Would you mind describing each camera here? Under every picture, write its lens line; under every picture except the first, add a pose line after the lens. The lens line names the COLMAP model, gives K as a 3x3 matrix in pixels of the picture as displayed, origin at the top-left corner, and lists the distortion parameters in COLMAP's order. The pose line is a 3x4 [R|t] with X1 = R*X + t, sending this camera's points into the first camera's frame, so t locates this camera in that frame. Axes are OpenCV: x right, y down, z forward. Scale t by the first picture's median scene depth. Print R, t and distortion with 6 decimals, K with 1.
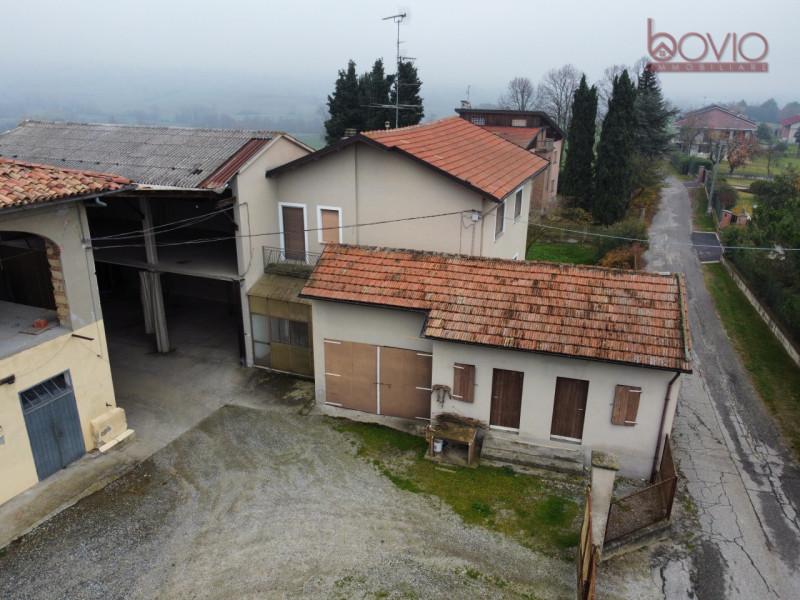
lens RADIAL K [[606.4, 0, 397.7], [0, 606.4, 301.5], [0, 0, 1]] dist [-0.000101, -0.007061]
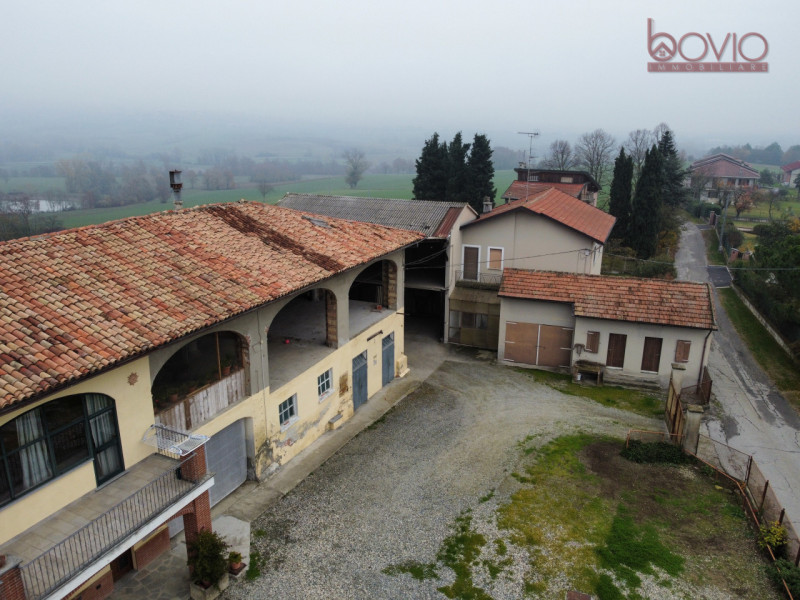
lens RADIAL K [[606.4, 0, 397.7], [0, 606.4, 301.5], [0, 0, 1]] dist [-0.000101, -0.007061]
pose [[0.999897, 0.000474, -0.014328, -0.402101], [-0.001359, 0.998087, -0.061814, 0.110428], [0.014271, 0.061827, 0.997985, -0.754192]]
